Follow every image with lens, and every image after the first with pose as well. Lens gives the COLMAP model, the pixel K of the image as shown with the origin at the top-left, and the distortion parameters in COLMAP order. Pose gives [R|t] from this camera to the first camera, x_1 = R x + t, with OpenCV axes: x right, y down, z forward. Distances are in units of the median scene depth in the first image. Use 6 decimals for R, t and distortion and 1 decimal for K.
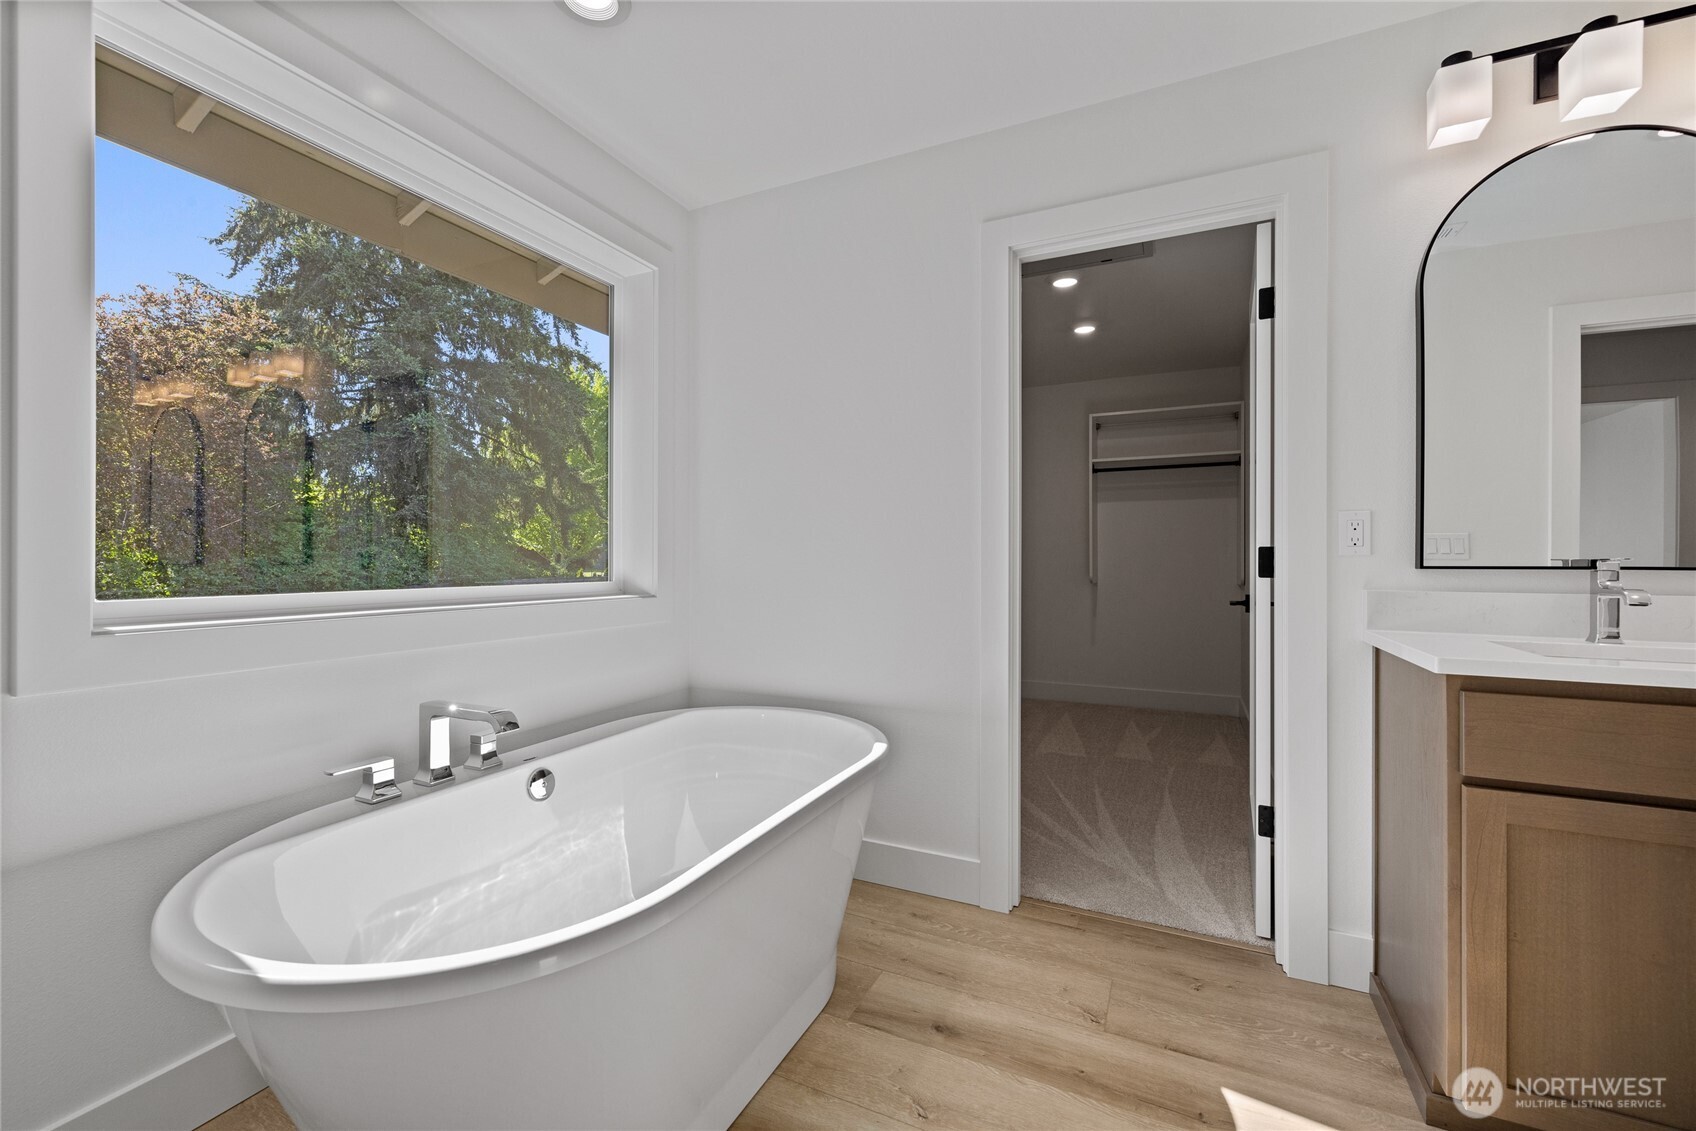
lens RADIAL K [[712.9, 0, 830.6], [0, 712.9, 549.3], [0, 0, 1]] dist [0.000758, 0.000076]
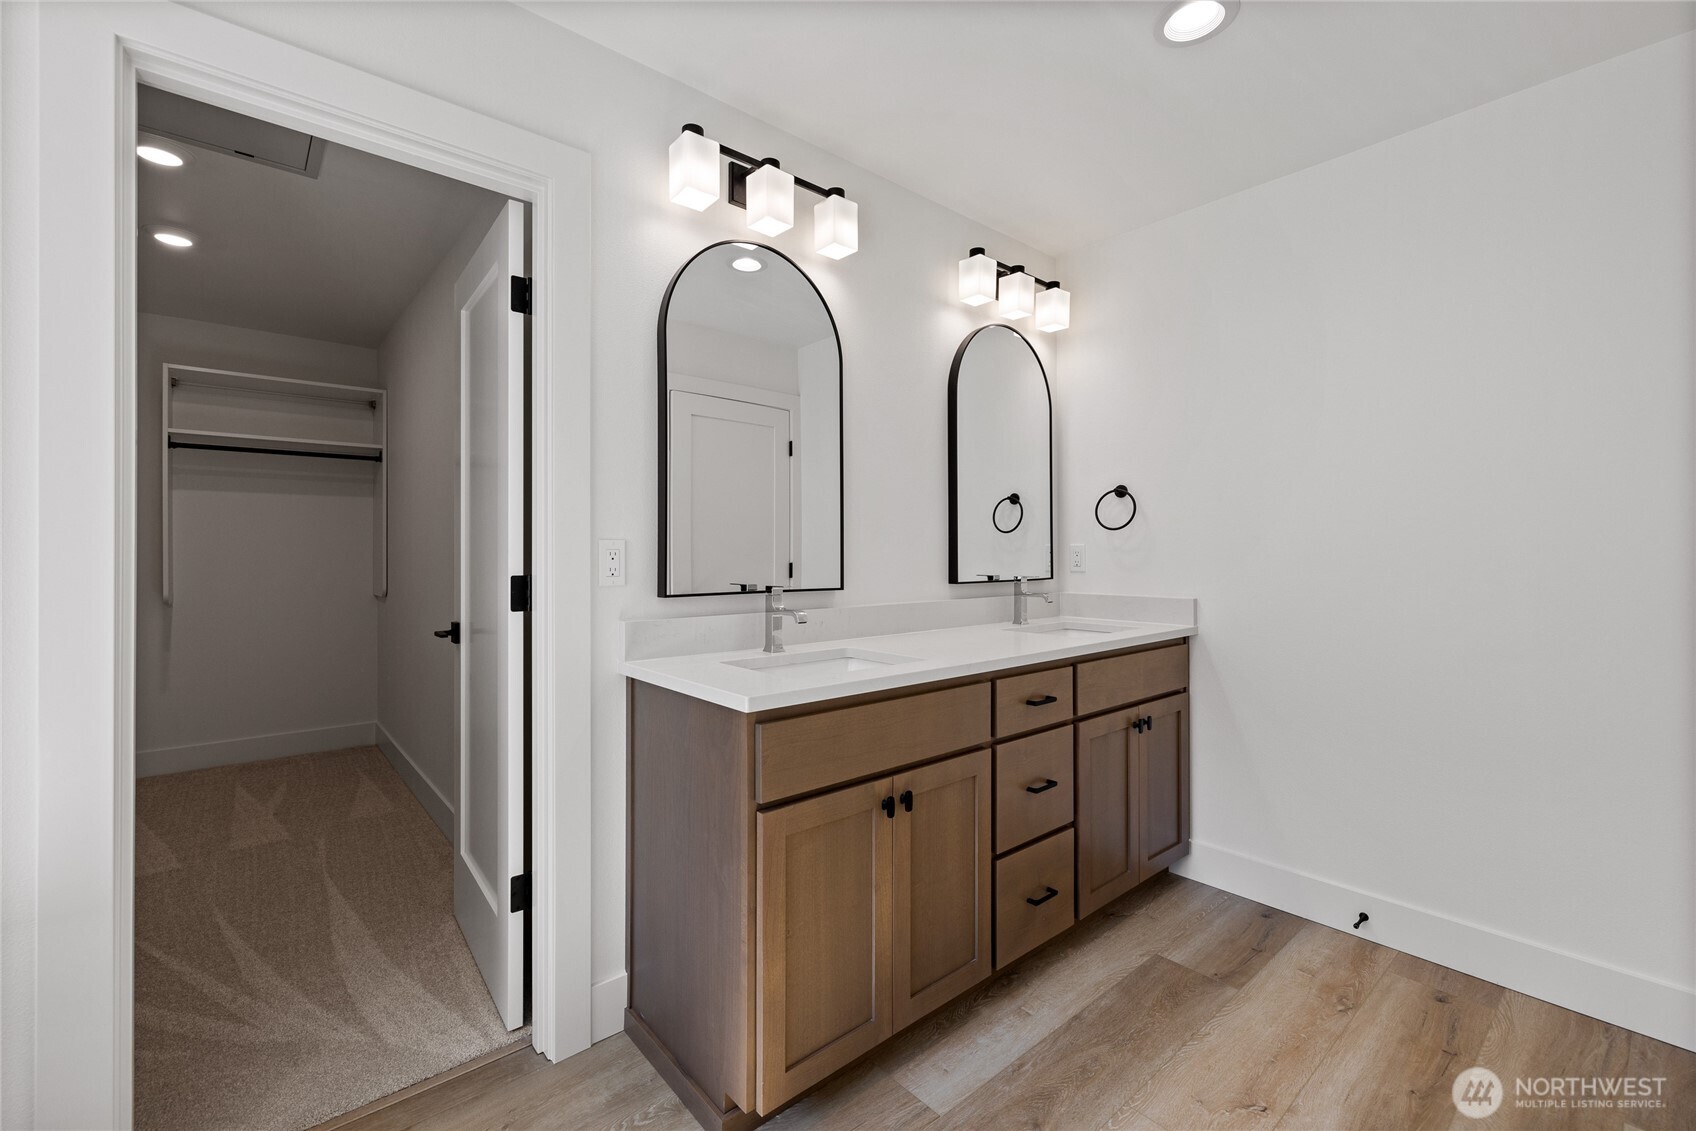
lens RADIAL K [[712.9, 0, 830.6], [0, 712.9, 549.3], [0, 0, 1]] dist [0.000758, 0.000076]
pose [[0.405465, 0.002065, 0.914108, -0.027617], [-0.011438, 0.999931, 0.002815, -0.041425], [-0.914039, -0.011597, 0.405460, 0.295239]]
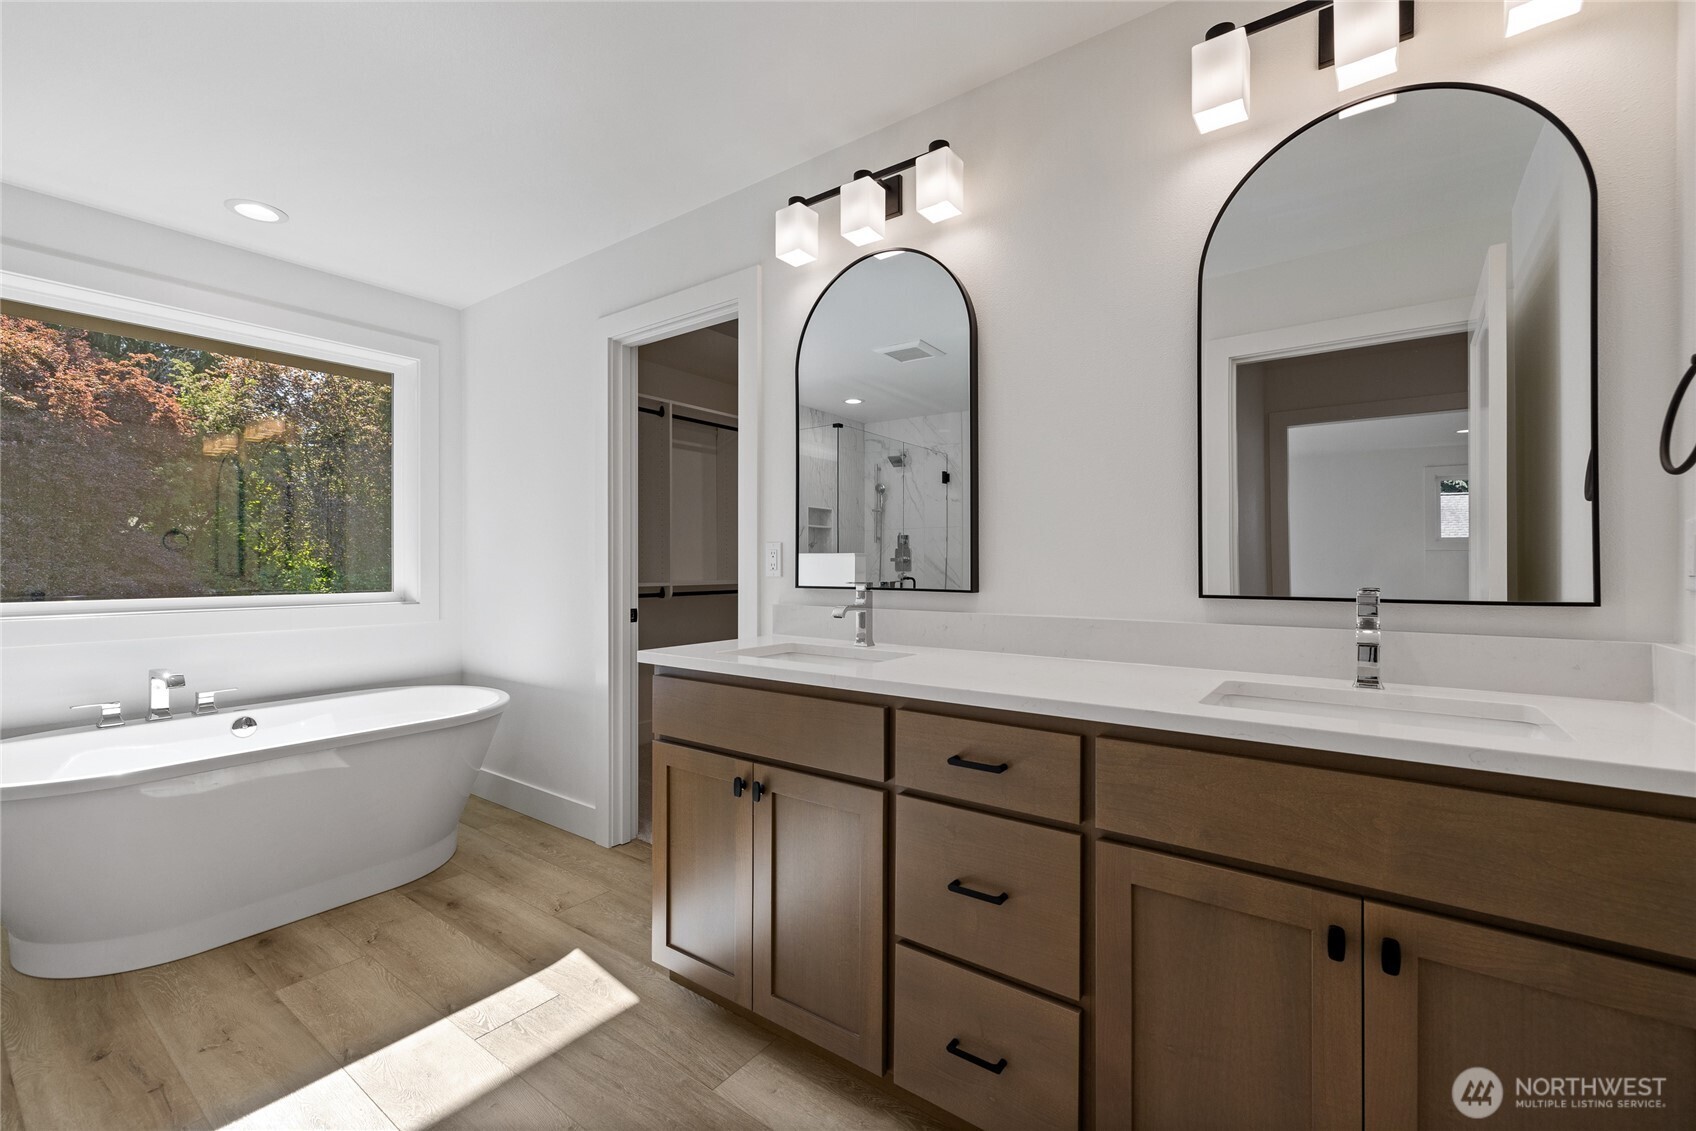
lens RADIAL K [[715.5, 0, 828.2], [0, 715.5, 568.2], [0, 0, 1]] dist [0.001025, 0.000209]
pose [[0.982453, 0.001052, -0.186505, 0.919166], [0.002068, 0.999861, 0.016532, -0.026111], [0.186497, -0.016627, 0.982315, -0.215318]]
